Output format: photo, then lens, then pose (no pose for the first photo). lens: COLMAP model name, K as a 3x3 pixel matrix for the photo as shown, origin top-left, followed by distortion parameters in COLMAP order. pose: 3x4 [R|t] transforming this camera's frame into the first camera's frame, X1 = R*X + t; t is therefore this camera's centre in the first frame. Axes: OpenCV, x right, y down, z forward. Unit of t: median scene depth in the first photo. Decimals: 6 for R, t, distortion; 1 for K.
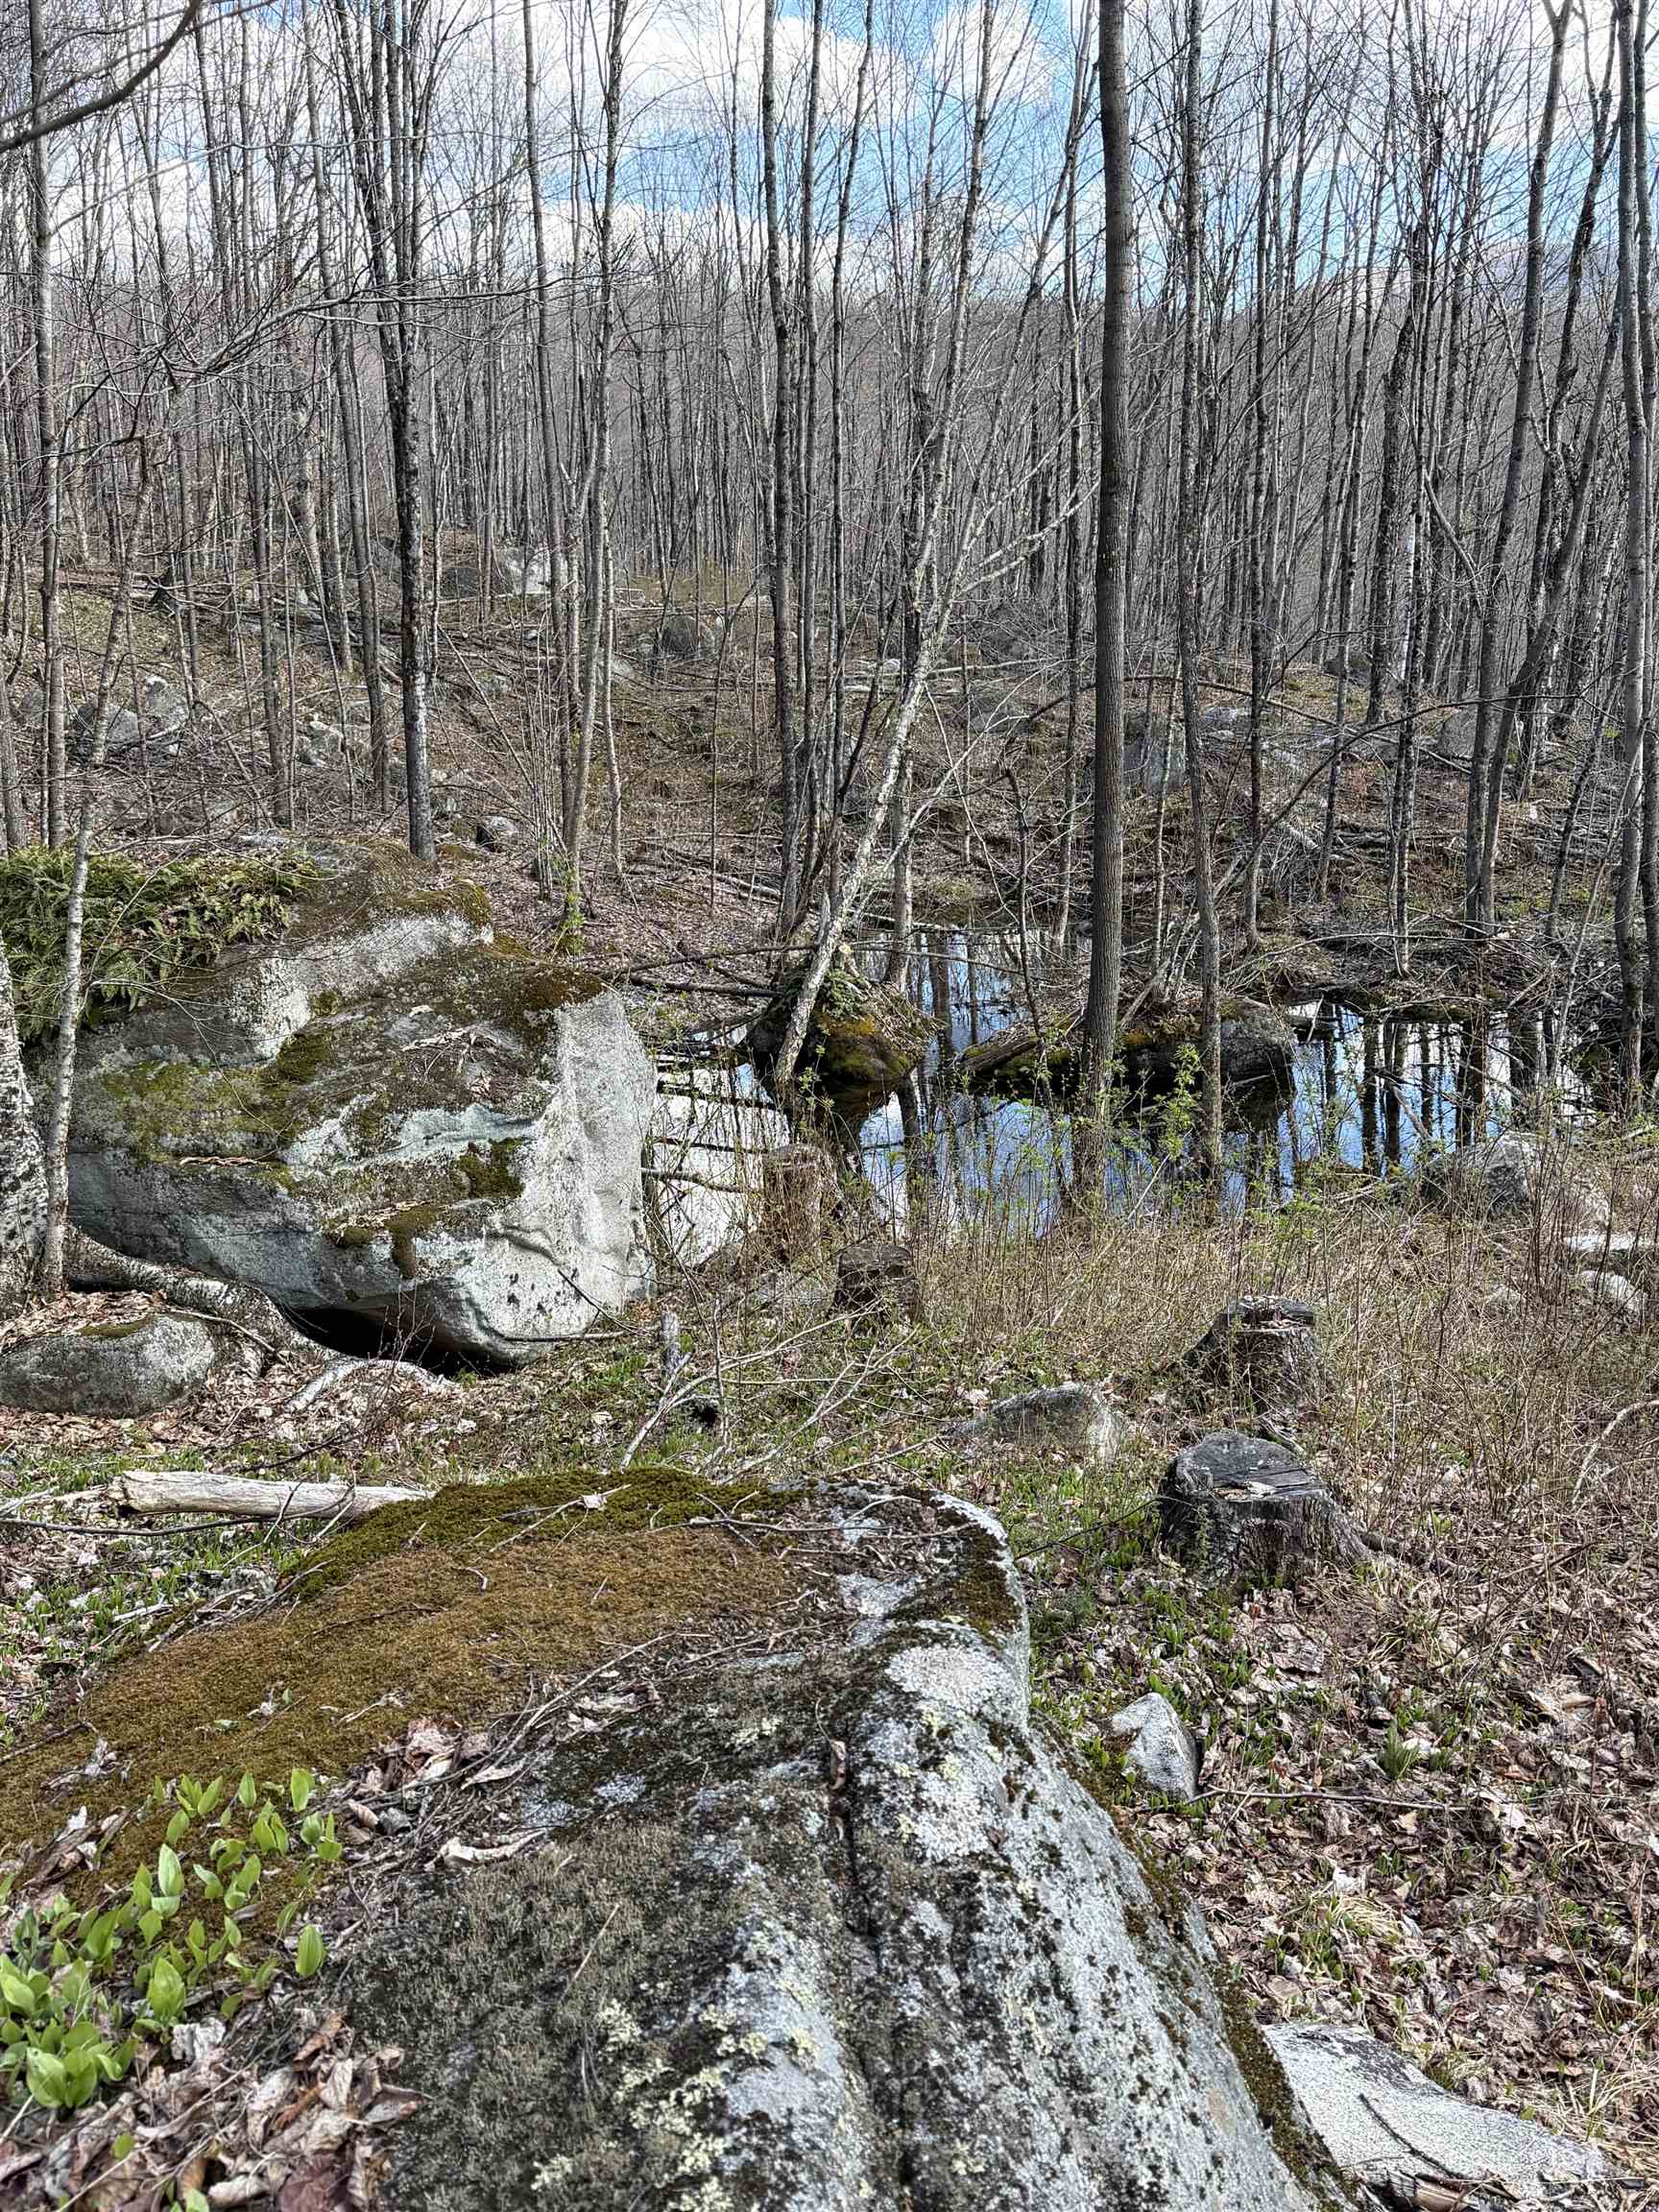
lens RADIAL K [[2157.4, 0, 829.5], [0, 2157.4, 1106.0], [0, 0, 1]] dist [0.095543, -0.001203]
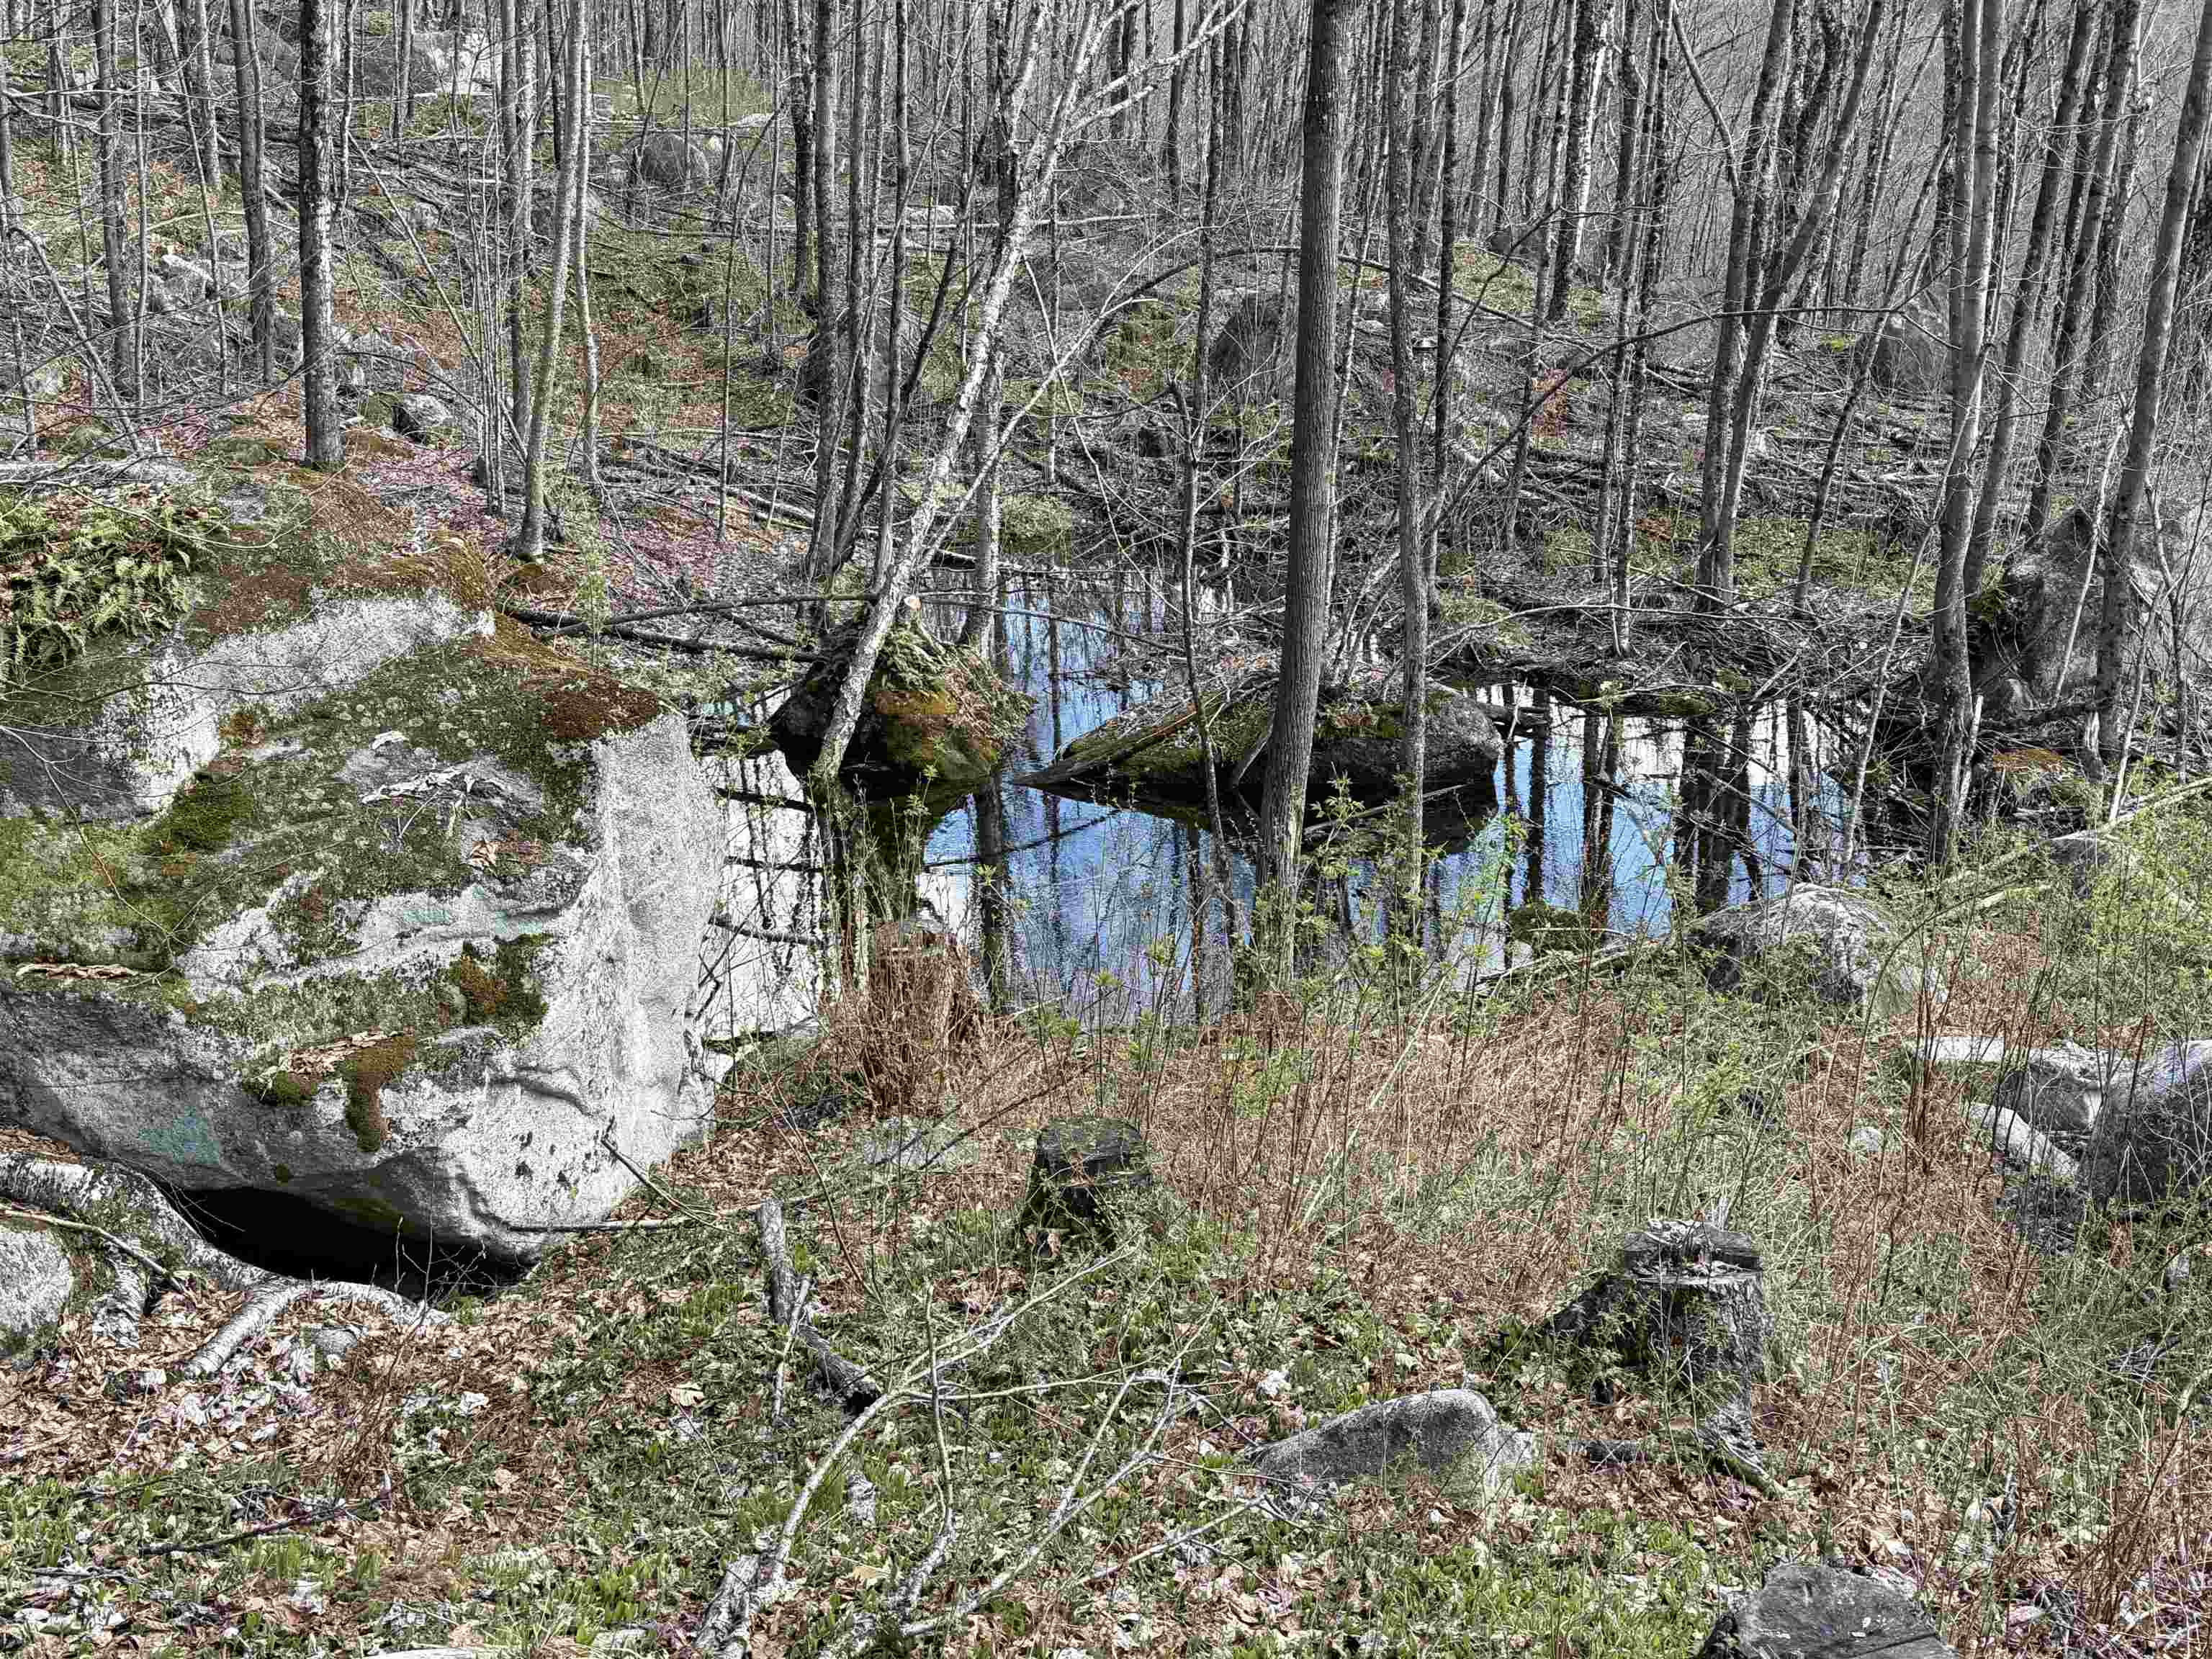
lens RADIAL K [[2645.8, 0, 1106.0], [0, 2645.8, 829.5], [0, 0, 1]] dist [0.170477, -0.469661]
pose [[0.993386, 0.018898, 0.113257, -0.061834], [-0.022243, 0.999351, 0.028338, -0.044826], [-0.112648, -0.030670, 0.993162, 0.152932]]
